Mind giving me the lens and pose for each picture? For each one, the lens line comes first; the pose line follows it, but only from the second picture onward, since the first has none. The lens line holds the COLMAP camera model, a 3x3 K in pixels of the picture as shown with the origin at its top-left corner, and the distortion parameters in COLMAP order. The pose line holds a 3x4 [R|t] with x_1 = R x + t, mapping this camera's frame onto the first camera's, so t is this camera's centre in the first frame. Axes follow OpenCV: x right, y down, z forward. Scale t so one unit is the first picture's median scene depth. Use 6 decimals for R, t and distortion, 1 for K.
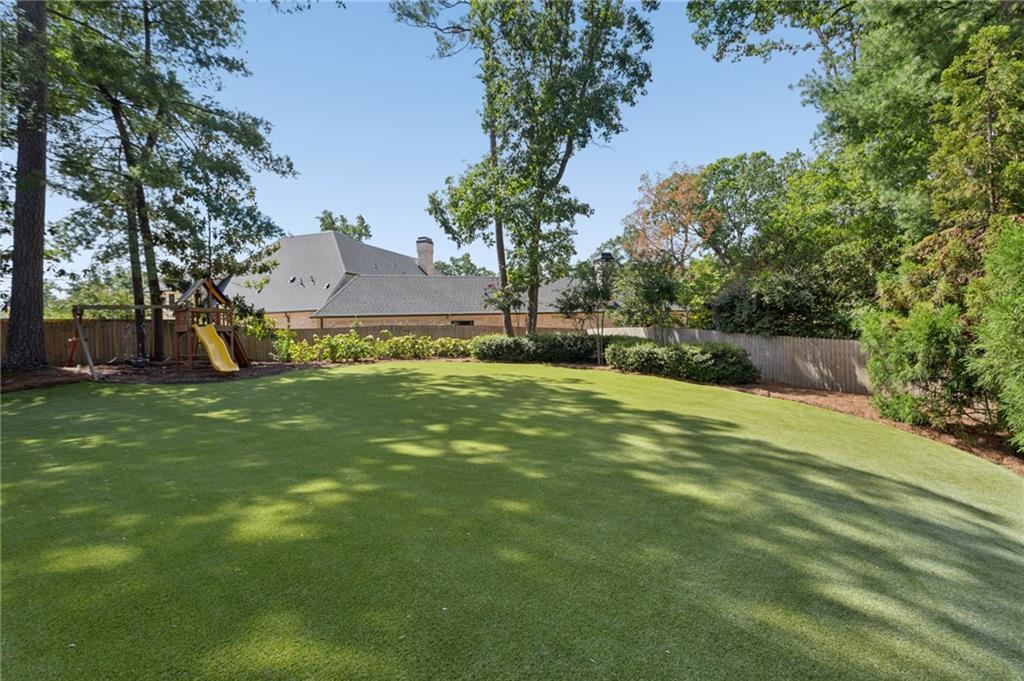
lens RADIAL K [[488.4, 0, 510.8], [0, 488.4, 344.3], [0, 0, 1]] dist [0.018112, 0.000885]
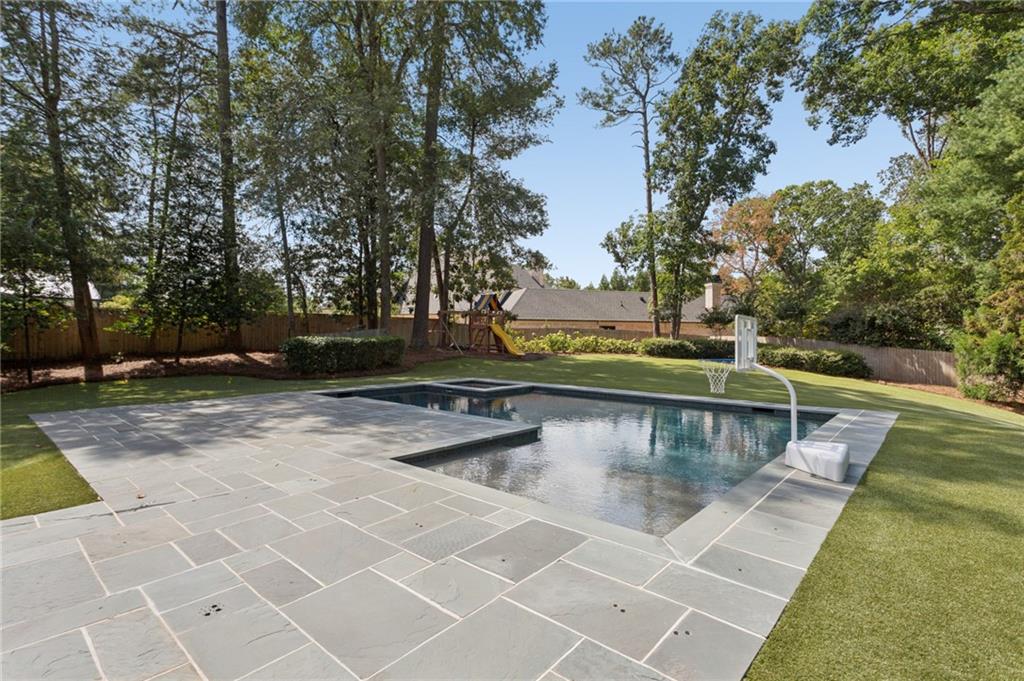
lens RADIAL K [[488.4, 0, 512.9], [0, 488.4, 334.1], [0, 0, 1]] dist [0.018112, 0.000885]
pose [[0.997632, 0.038015, -0.057324, -0.490932], [-0.039370, 0.998967, -0.022695, 0.023026], [0.056402, 0.024898, 0.998098, -0.547454]]
